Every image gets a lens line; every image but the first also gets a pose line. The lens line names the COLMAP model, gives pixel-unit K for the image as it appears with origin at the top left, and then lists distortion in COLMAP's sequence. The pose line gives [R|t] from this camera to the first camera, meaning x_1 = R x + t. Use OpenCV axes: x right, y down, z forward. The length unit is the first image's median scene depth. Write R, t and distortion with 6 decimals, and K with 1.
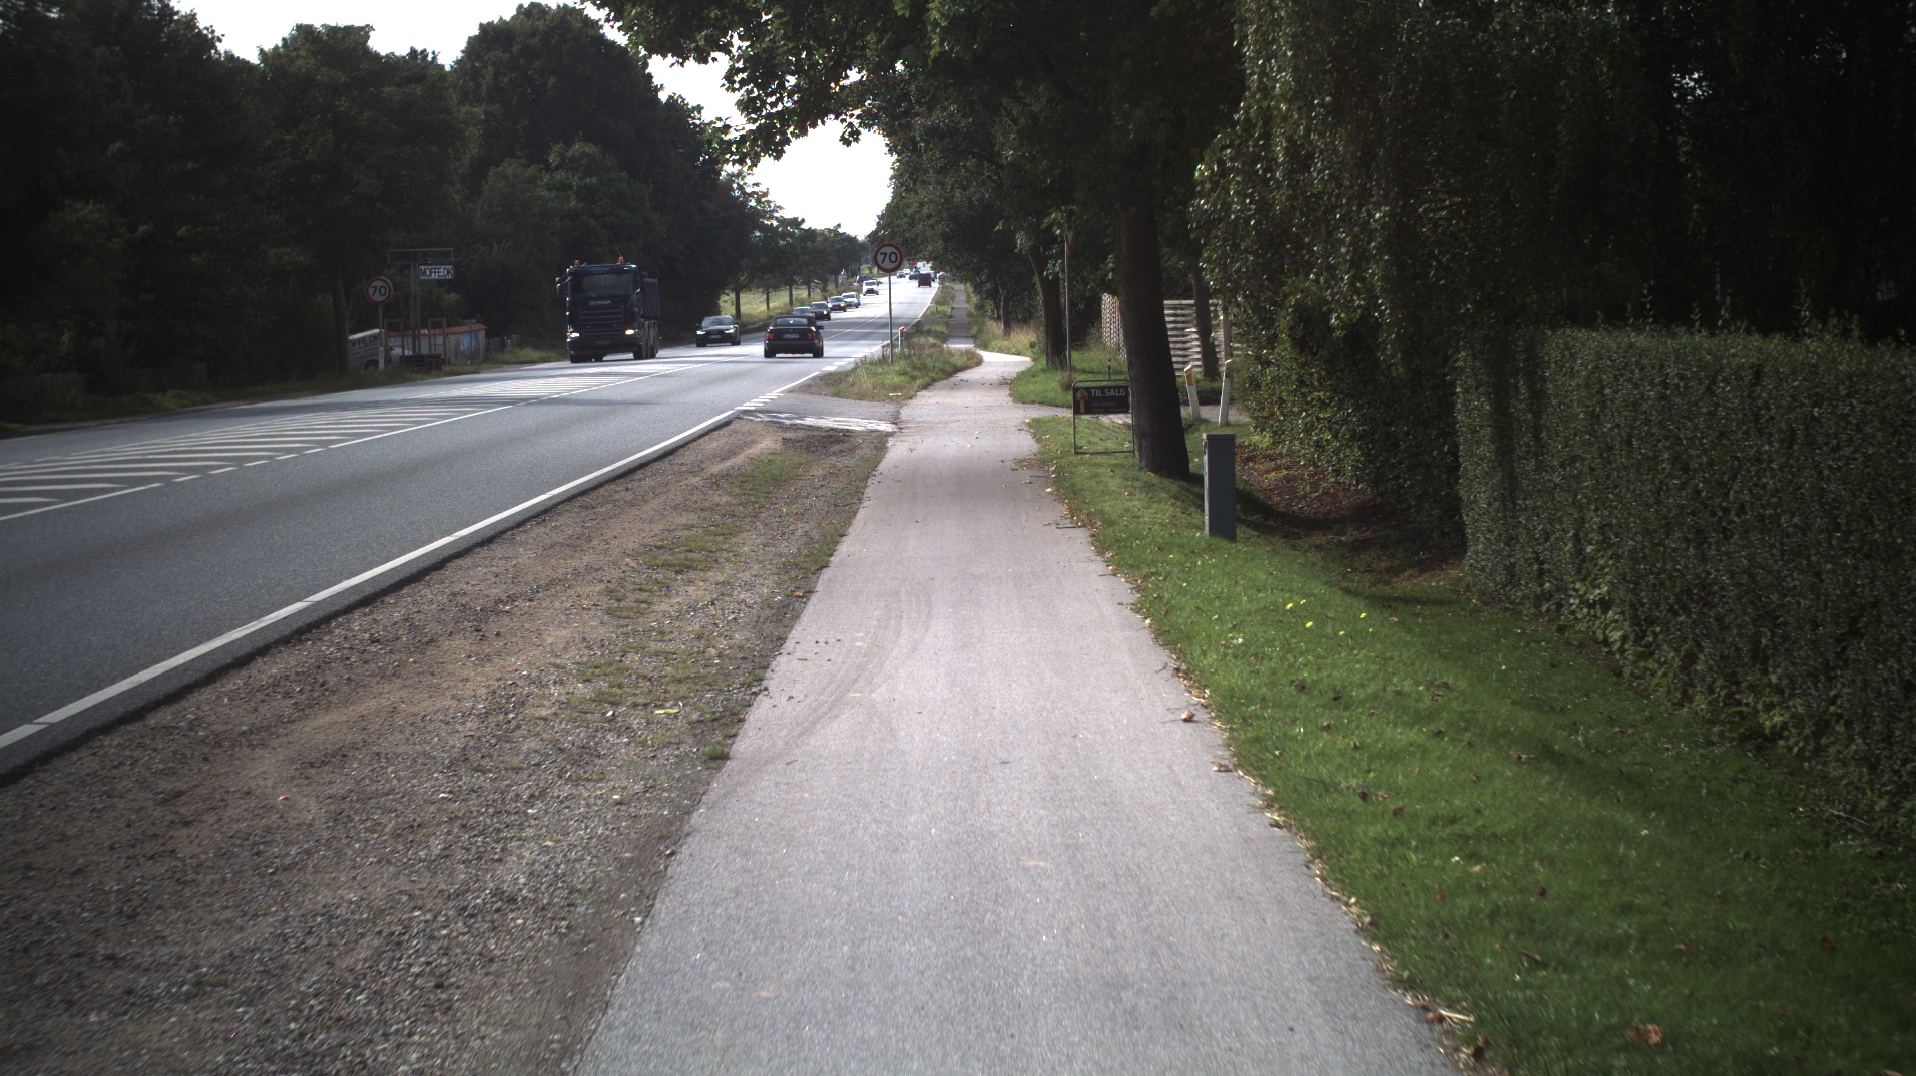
lens RADIAL K [[3965.6, 0, 958.0], [0, 3965.6, 538.0], [0, 0, 1]] dist [-0.207568, 0.017359]
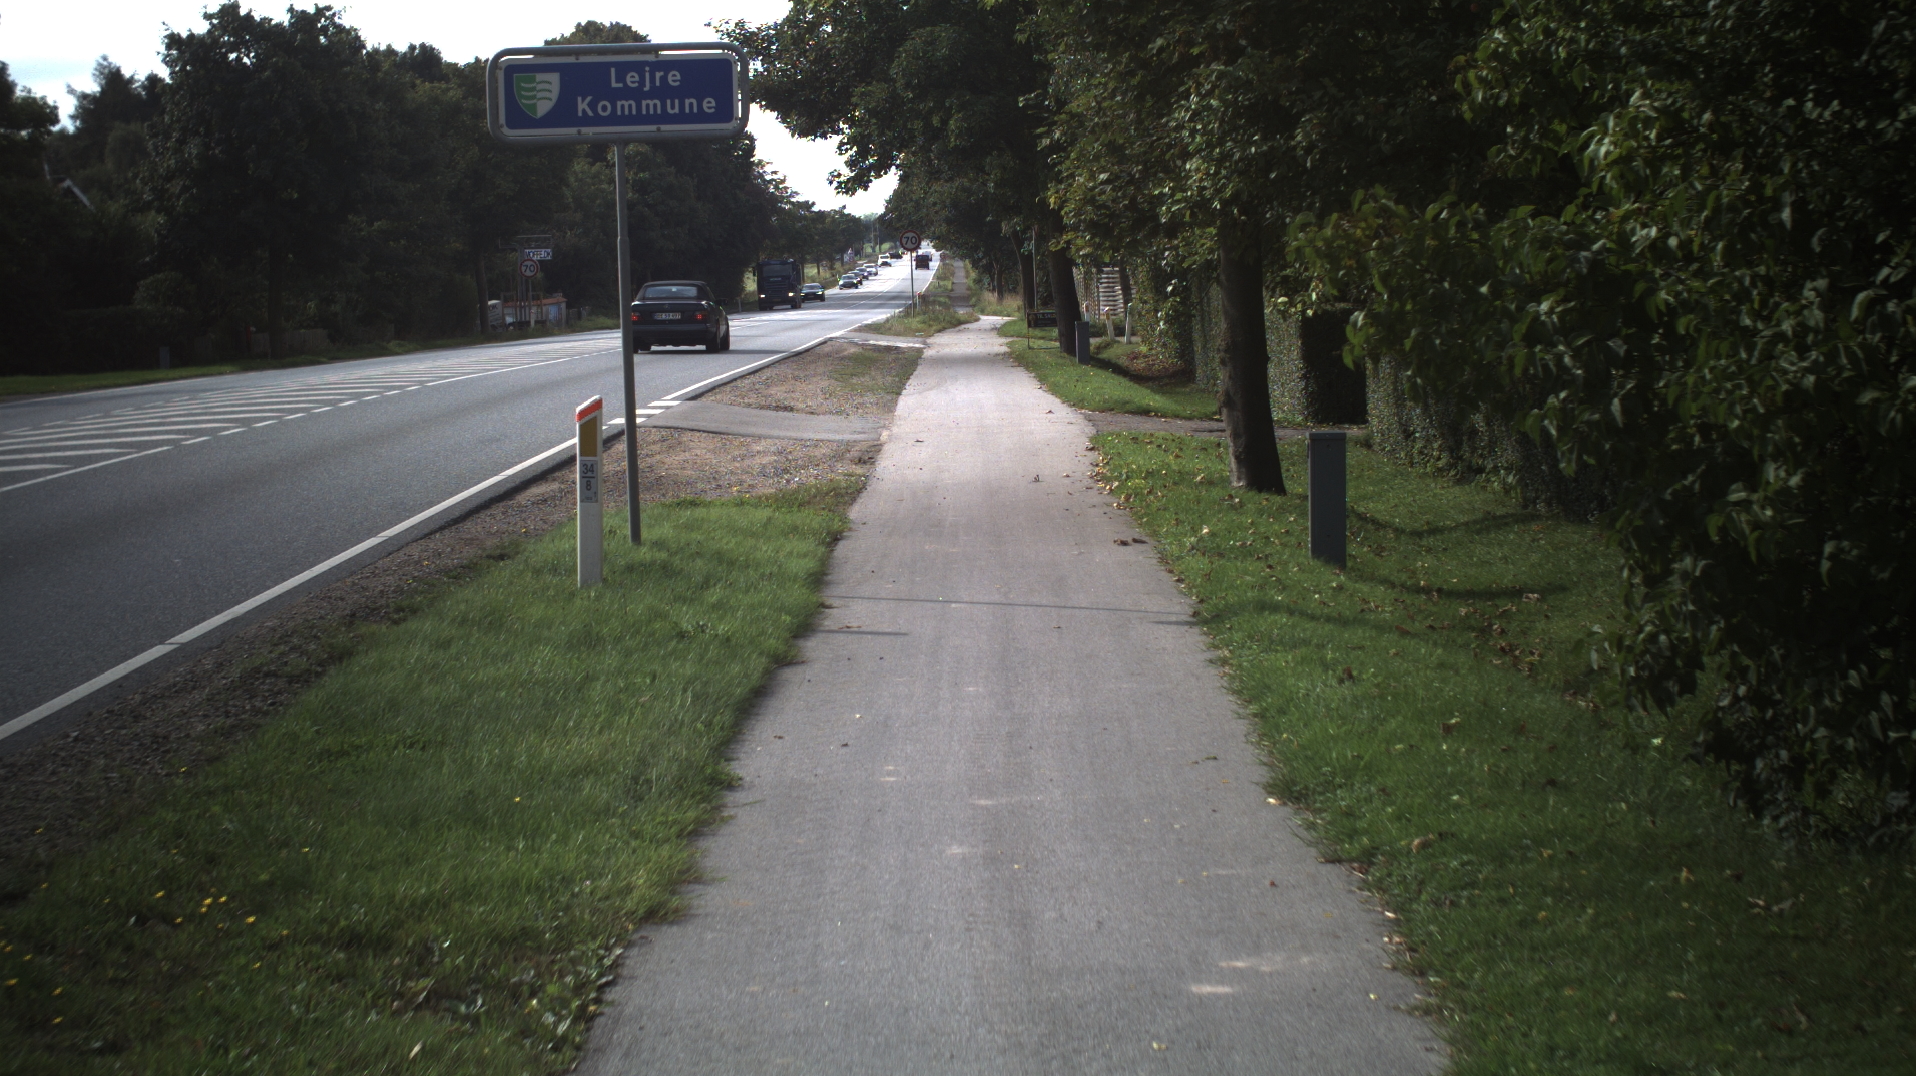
lens RADIAL K [[3965.6, 0, 958.0], [0, 3965.6, 538.0], [0, 0, 1]] dist [-0.207568, 0.017359]
pose [[0.999952, -0.009759, -0.000288, -0.001450], [0.009760, 0.999937, 0.005578, 0.023756], [0.000233, -0.005581, 0.999984, -0.356614]]
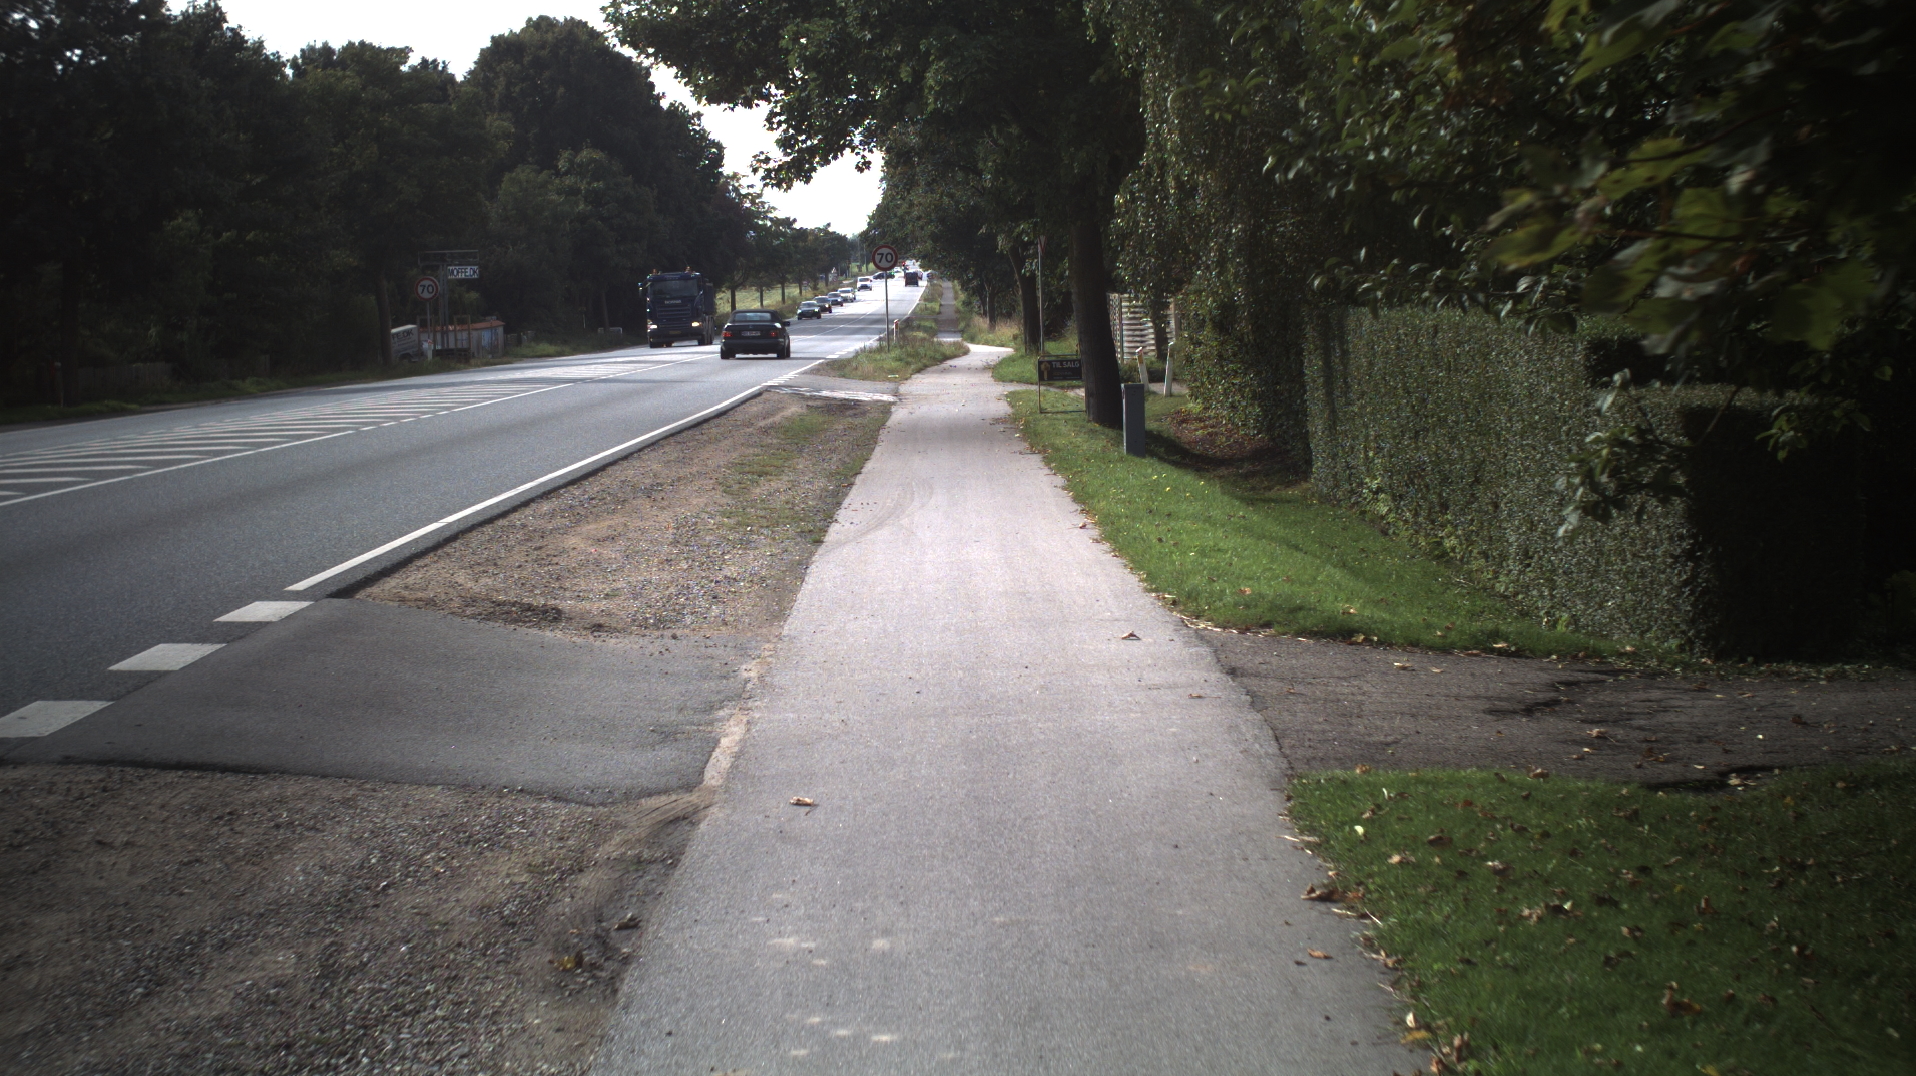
lens RADIAL K [[3965.6, 0, 958.0], [0, 3965.6, 538.0], [0, 0, 1]] dist [-0.207568, 0.017359]
pose [[0.999987, -0.004239, 0.002819, -0.000276], [0.004237, 0.999991, 0.000552, 0.007869], [-0.002822, -0.000540, 0.999996, -0.118689]]
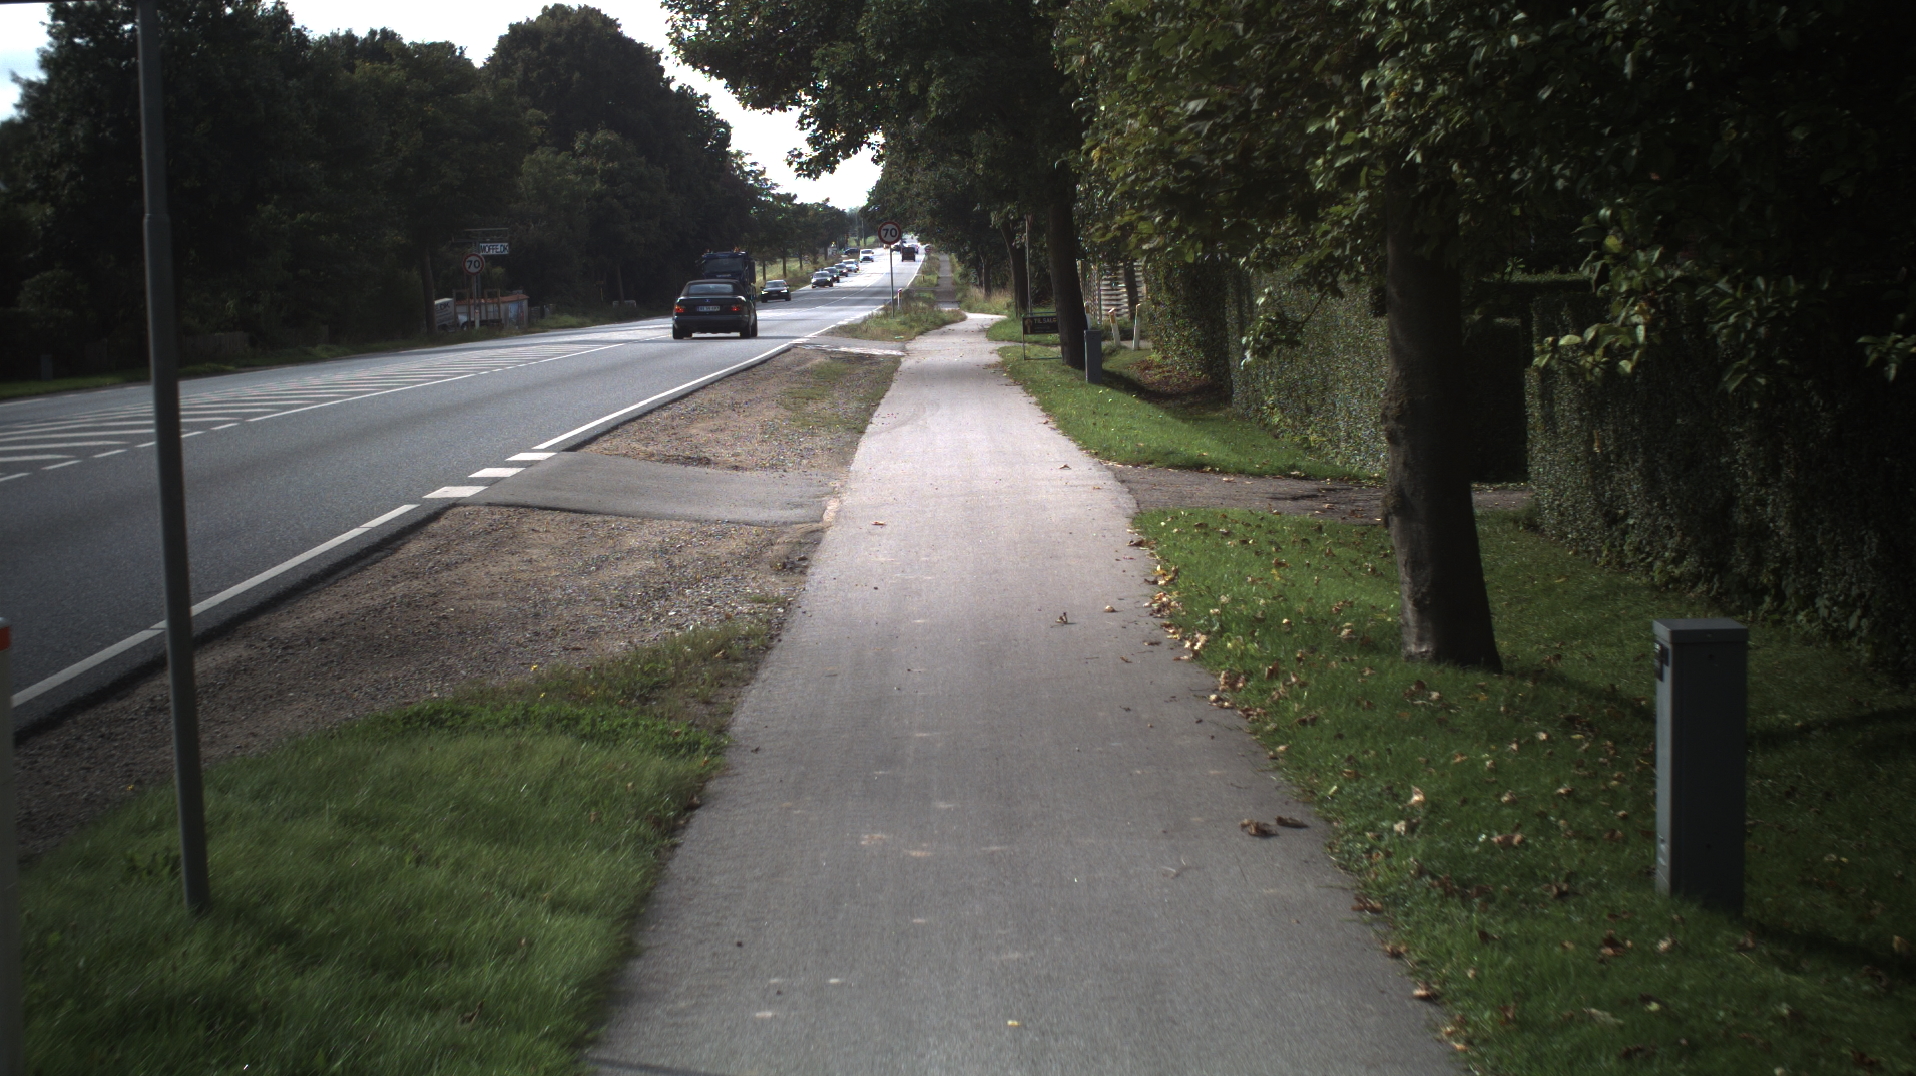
lens RADIAL K [[3965.6, 0, 958.0], [0, 3965.6, 538.0], [0, 0, 1]] dist [-0.207568, 0.017359]
pose [[0.999928, -0.011593, 0.003084, -0.000873], [0.011570, 0.999907, 0.007261, 0.015863], [-0.003168, -0.007224, 0.999969, -0.237713]]
